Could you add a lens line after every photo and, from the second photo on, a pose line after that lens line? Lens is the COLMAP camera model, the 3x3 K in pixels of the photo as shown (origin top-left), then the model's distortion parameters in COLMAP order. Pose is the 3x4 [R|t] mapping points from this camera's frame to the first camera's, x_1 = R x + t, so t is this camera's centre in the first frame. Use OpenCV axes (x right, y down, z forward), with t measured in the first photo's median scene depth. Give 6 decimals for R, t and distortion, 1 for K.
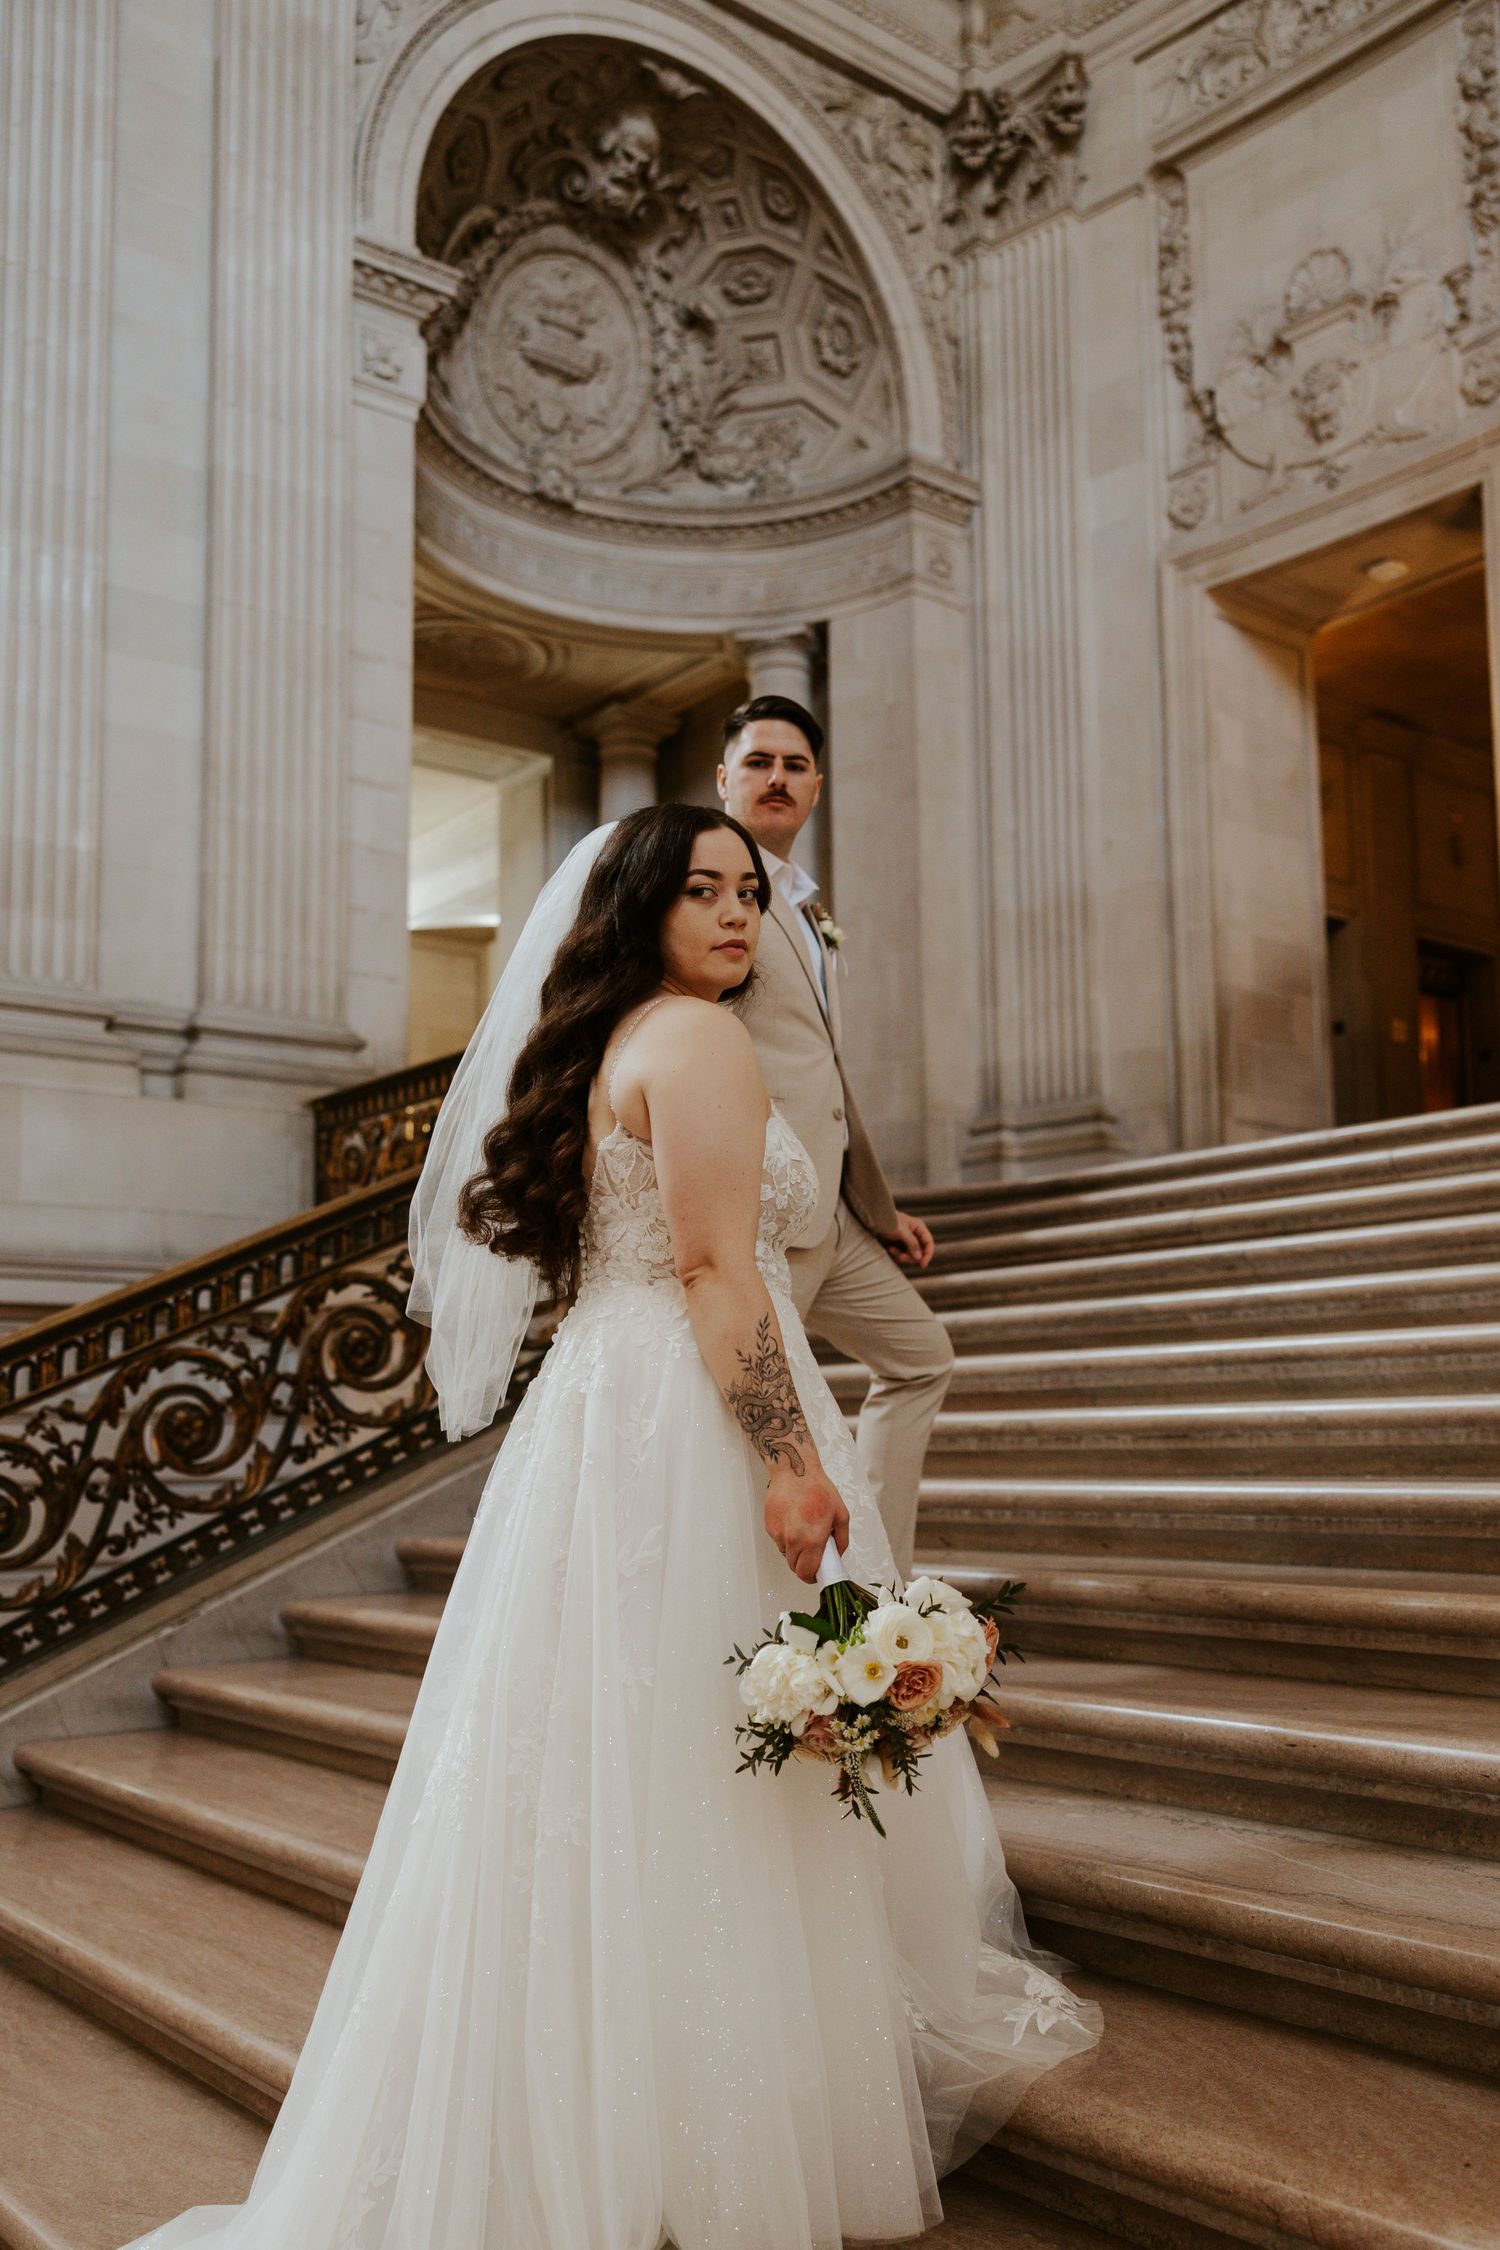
lens RADIAL K [[1996.5, 0, 796.7], [0, 1996.5, 1221.4], [0, 0, 1]] dist [0.005132, 0.005650]
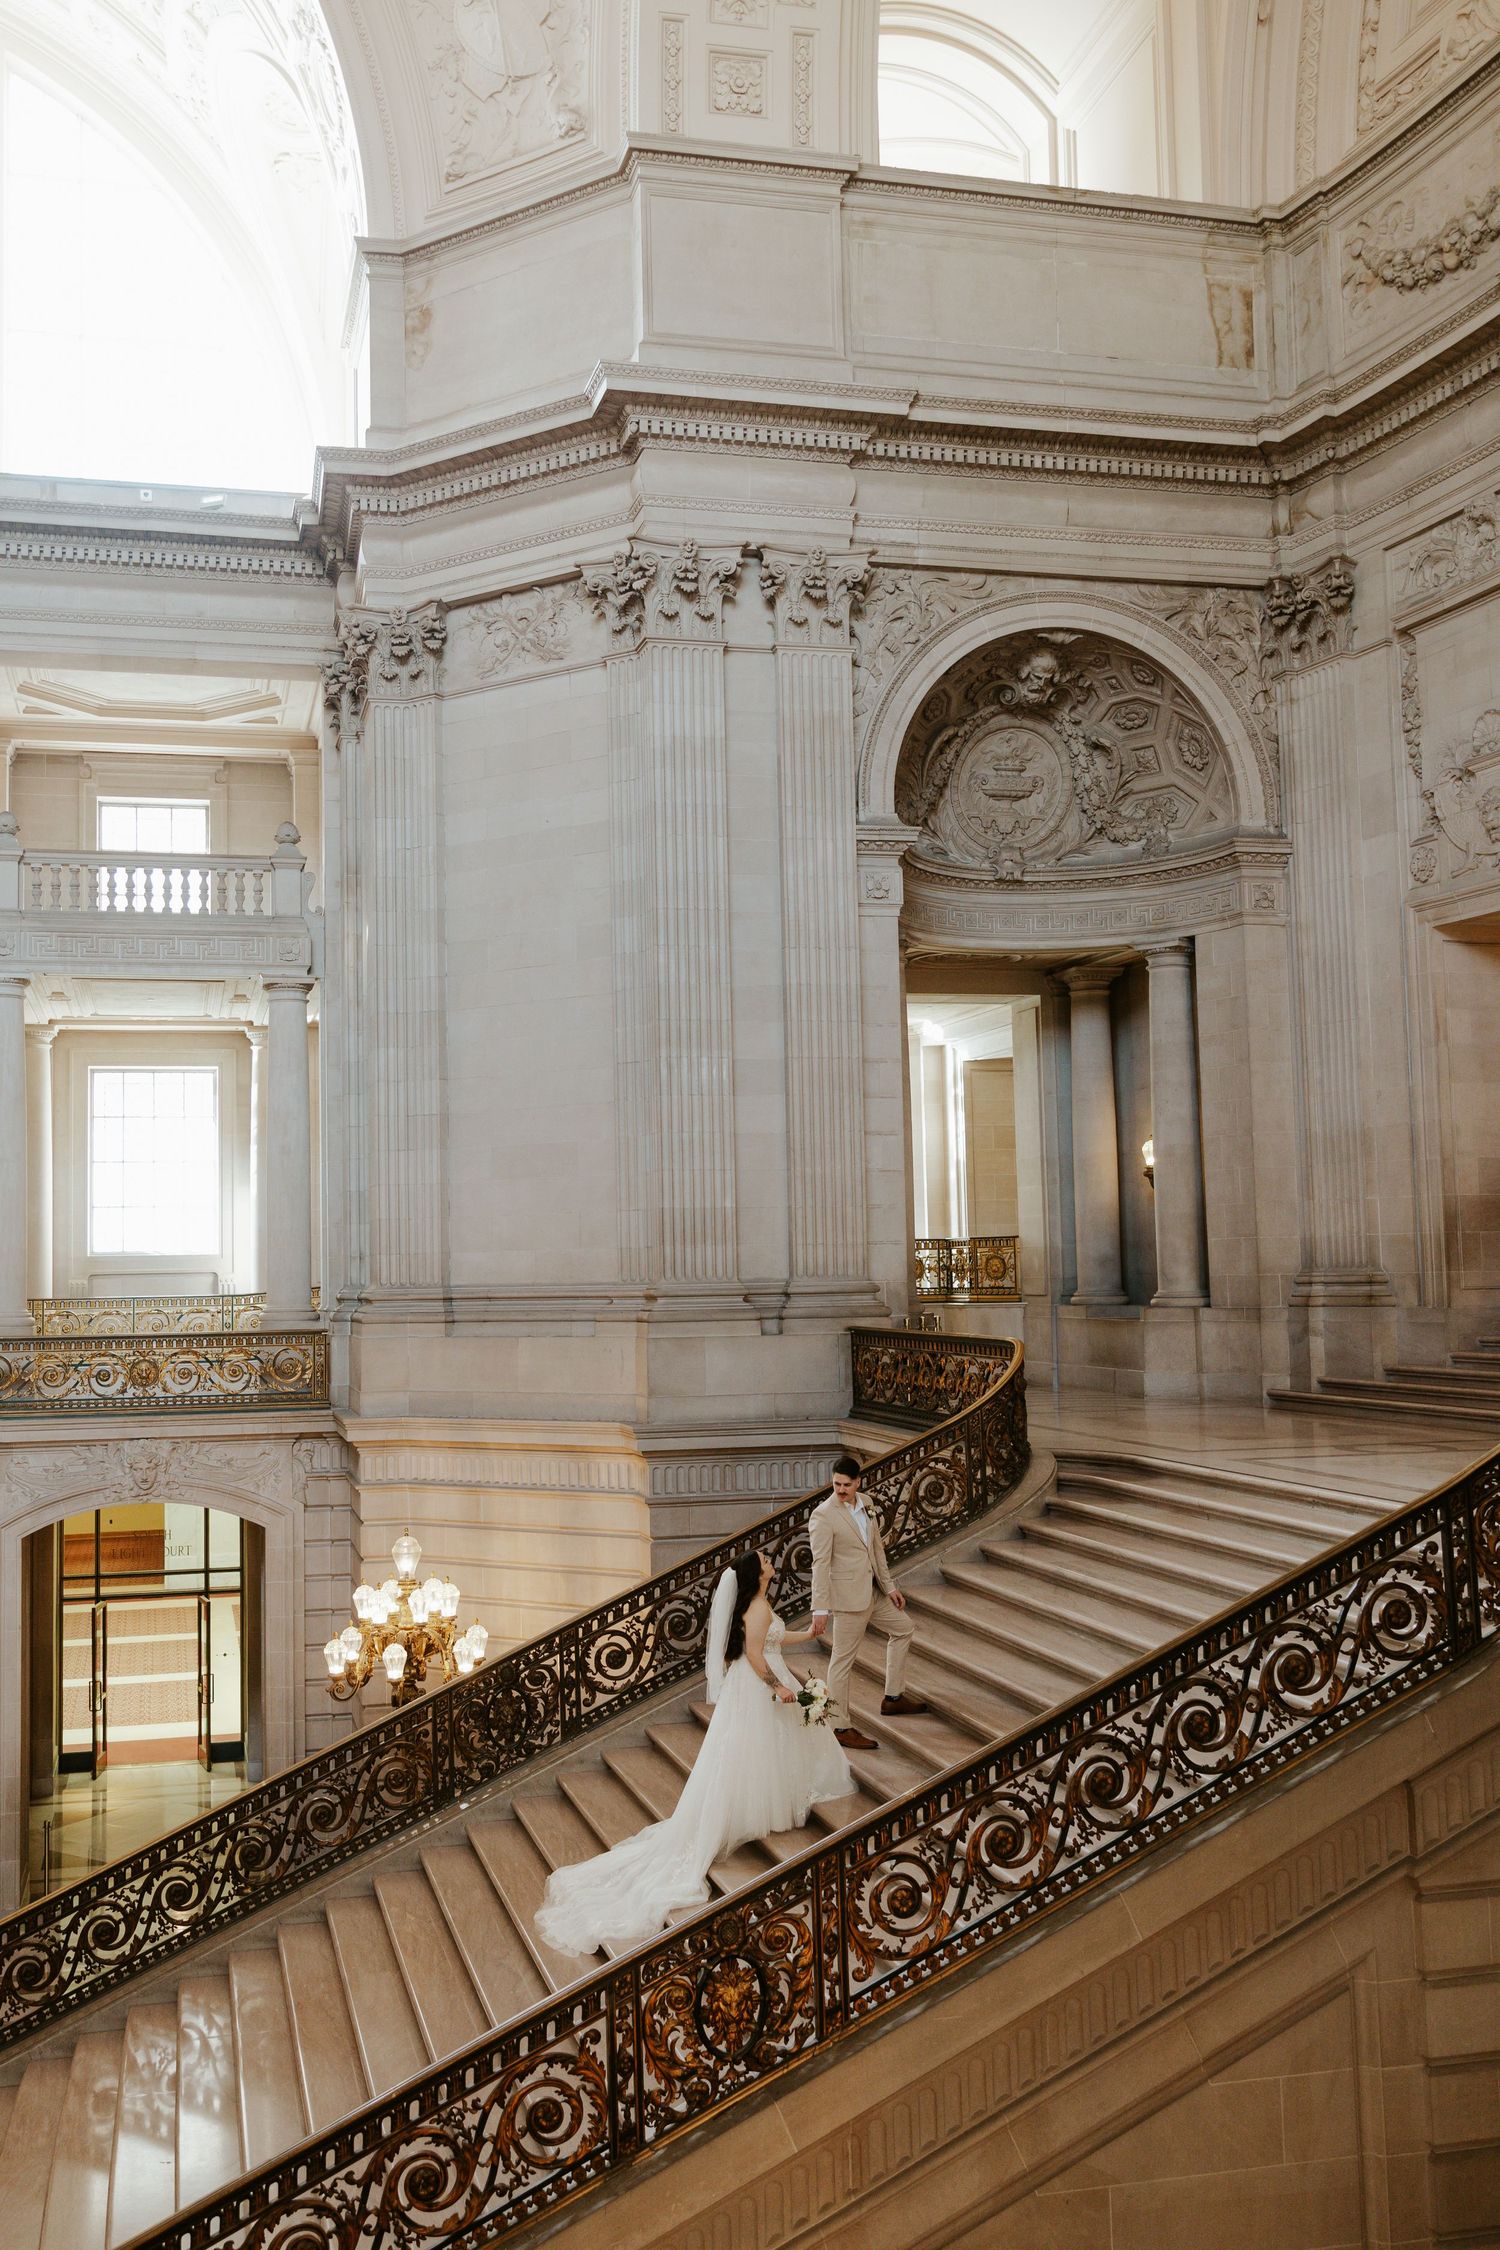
lens RADIAL K [[1976.2, 0, 637.6], [0, 1976.2, 1125.0], [0, 0, 1]] dist [0.005475, 0.018845]
pose [[0.903160, -0.036152, -0.427779, 0.280596], [0.052755, 0.998242, 0.027019, -0.229073], [0.426050, -0.046970, 0.903479, -0.560236]]
